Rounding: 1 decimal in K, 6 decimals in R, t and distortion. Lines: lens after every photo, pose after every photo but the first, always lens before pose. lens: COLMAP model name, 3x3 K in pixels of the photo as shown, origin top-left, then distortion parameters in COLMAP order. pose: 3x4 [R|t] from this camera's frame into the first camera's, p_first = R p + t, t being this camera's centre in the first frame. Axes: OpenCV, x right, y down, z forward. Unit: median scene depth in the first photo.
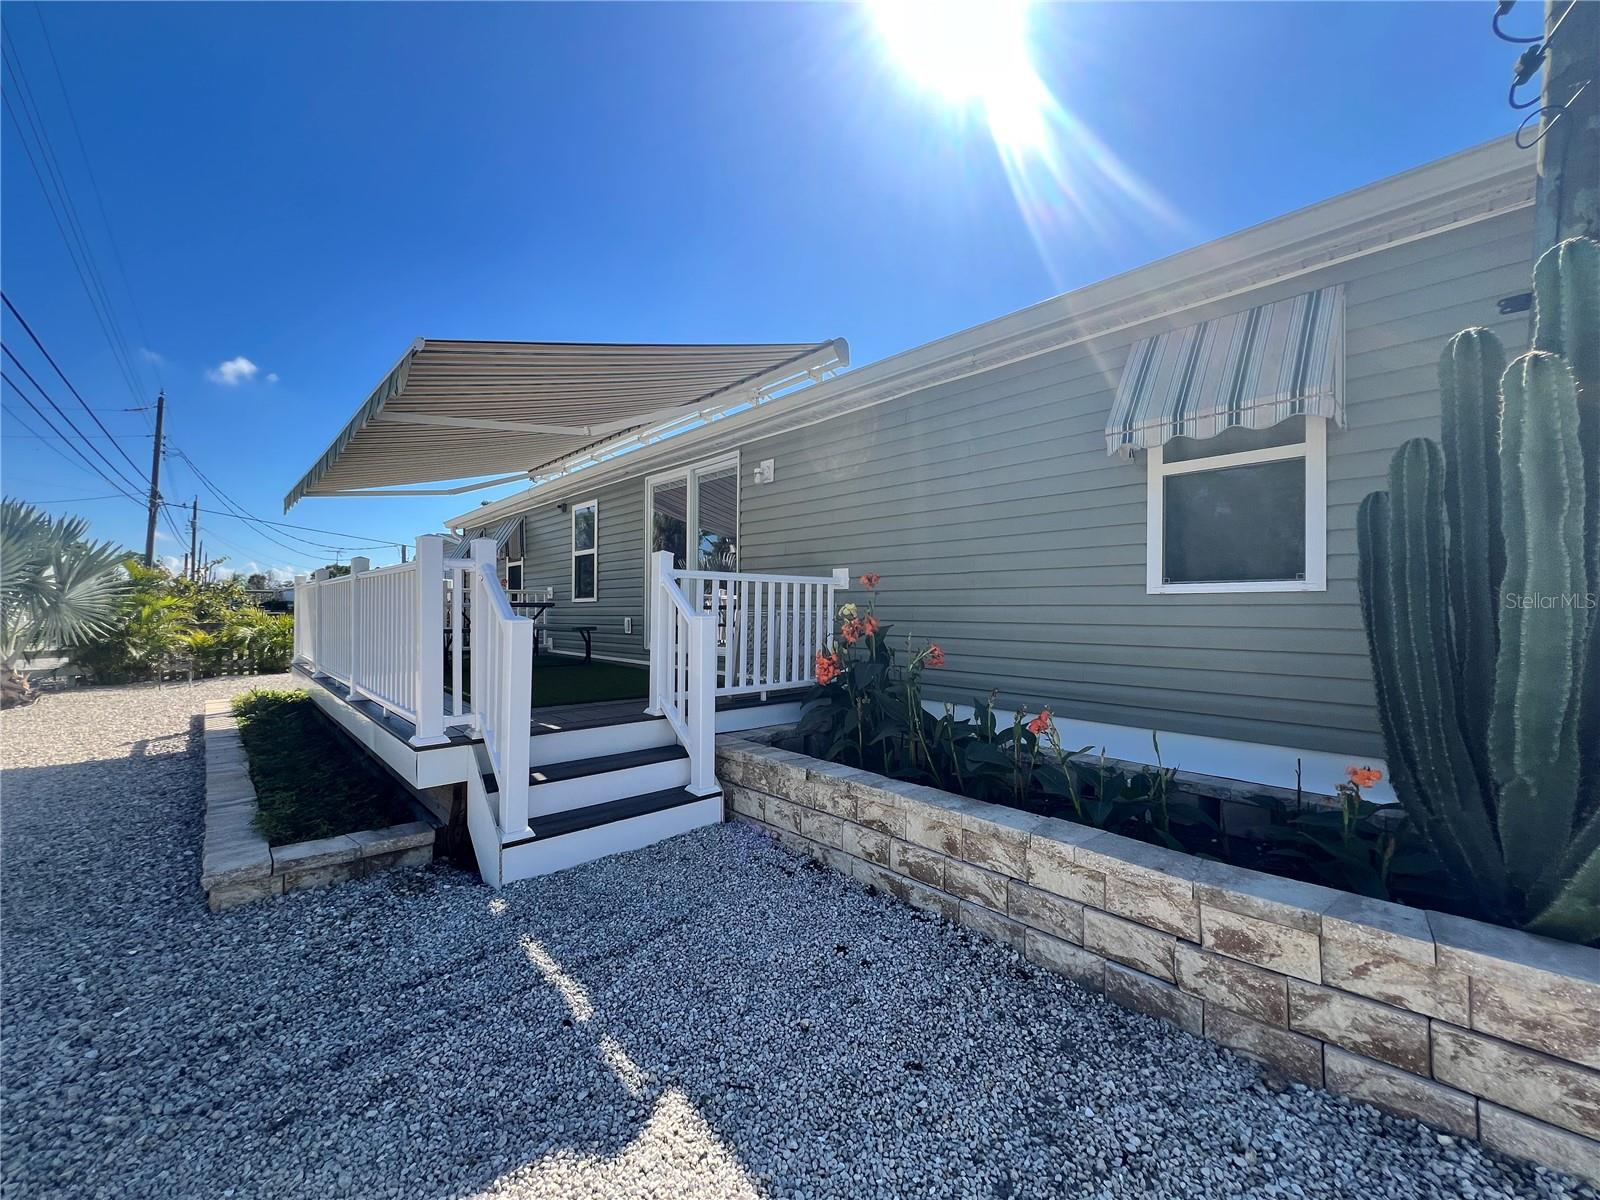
lens RADIAL K [[639.6, 0, 797.7], [0, 639.6, 600.3], [0, 0, 1]] dist [-0.001324, 0.000449]
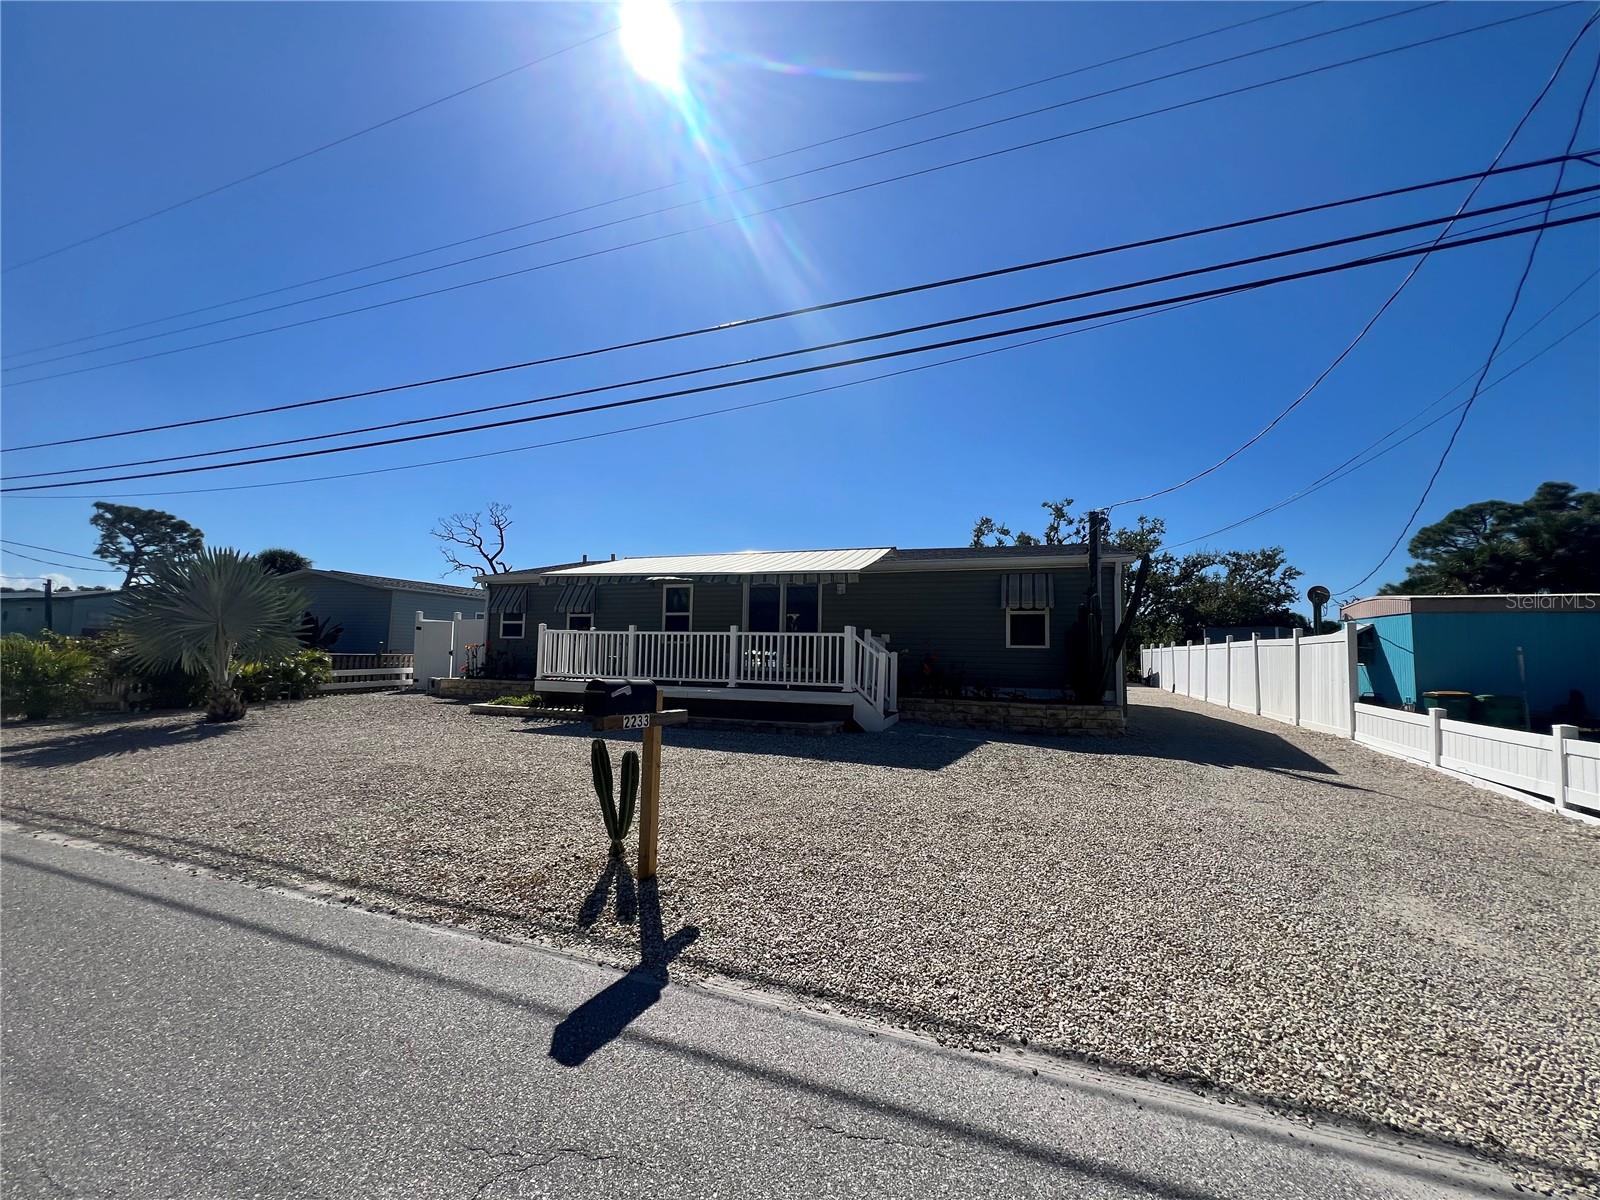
lens RADIAL K [[639.6, 0, 800.7], [0, 639.6, 606.6], [0, 0, 1]] dist [-0.001324, 0.000449]
pose [[0.877930, 0.051800, 0.475978, -4.022885], [-0.024355, 0.997675, -0.063651, 0.025782], [-0.478169, 0.044289, 0.877151, -2.911312]]
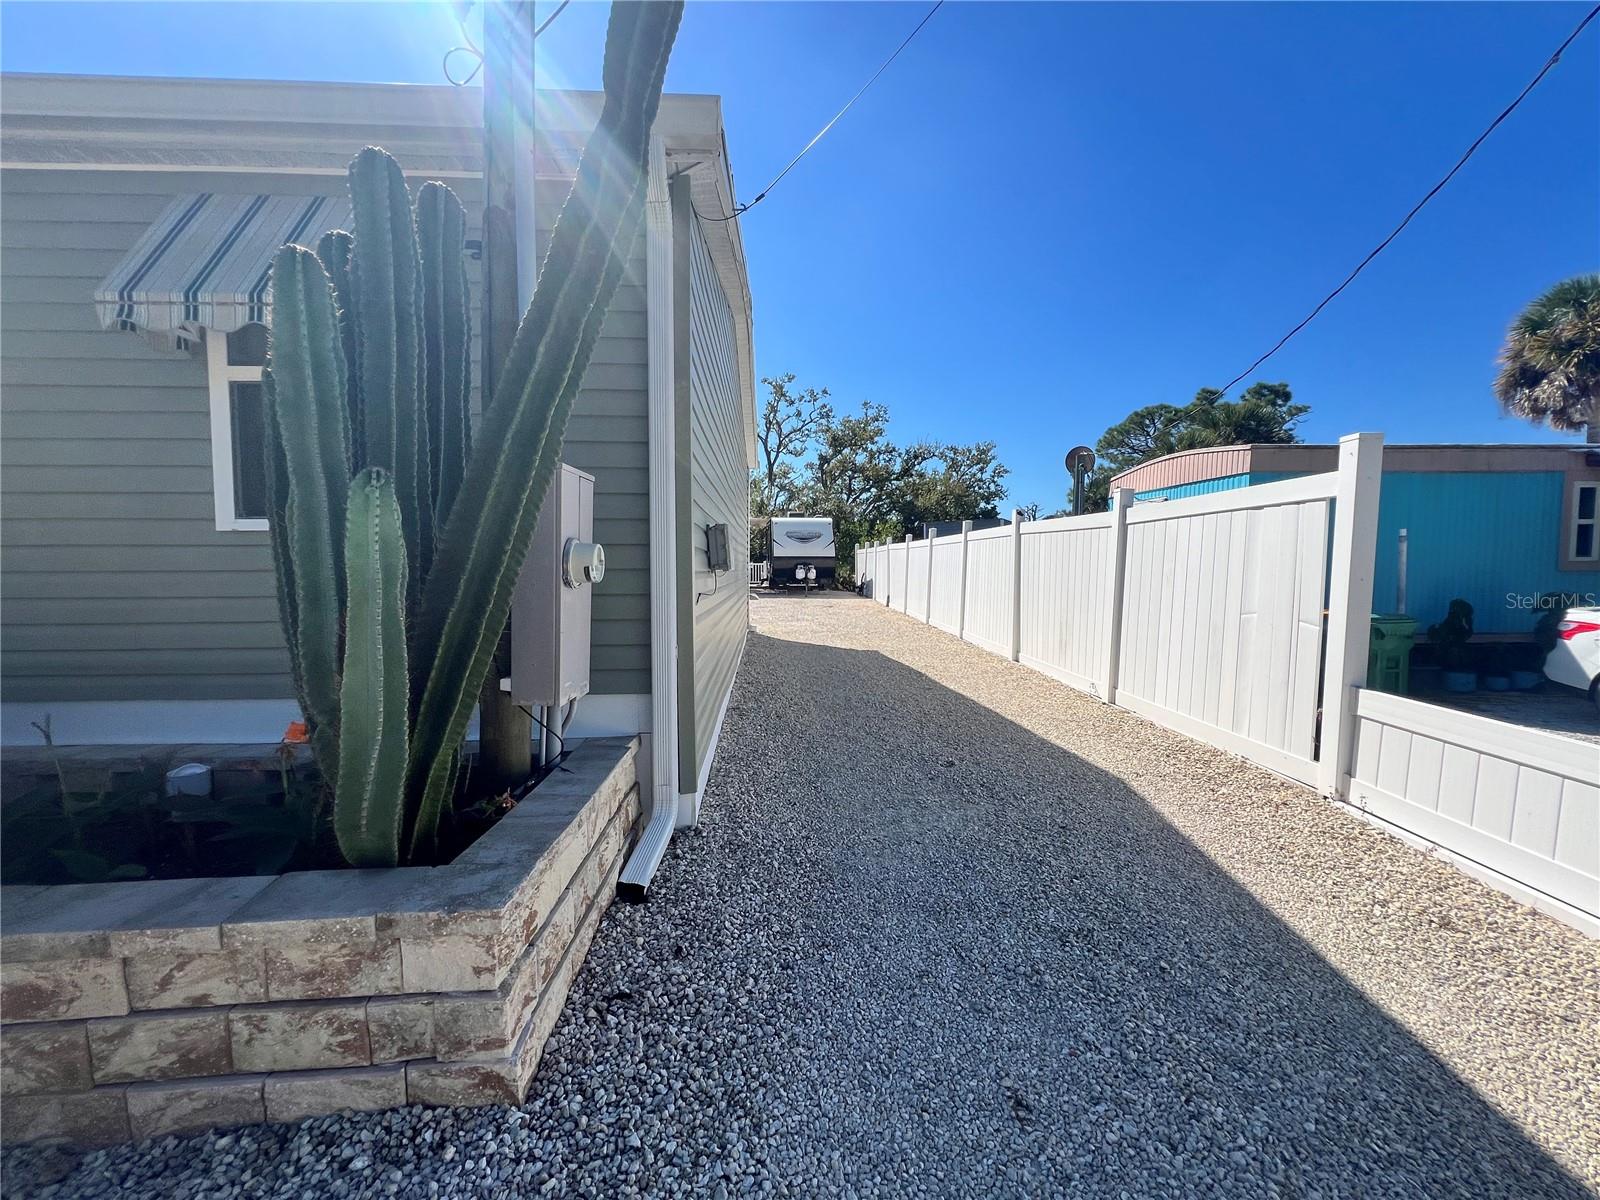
lens RADIAL K [[639.6, 0, 796.7], [0, 639.6, 600.7], [0, 0, 1]] dist [-0.001324, 0.000449]
pose [[0.642585, -0.047442, 0.764744, 0.770274], [-0.006581, 0.997703, 0.067424, 0.034869], [-0.766186, -0.048359, 0.640796, -0.110390]]
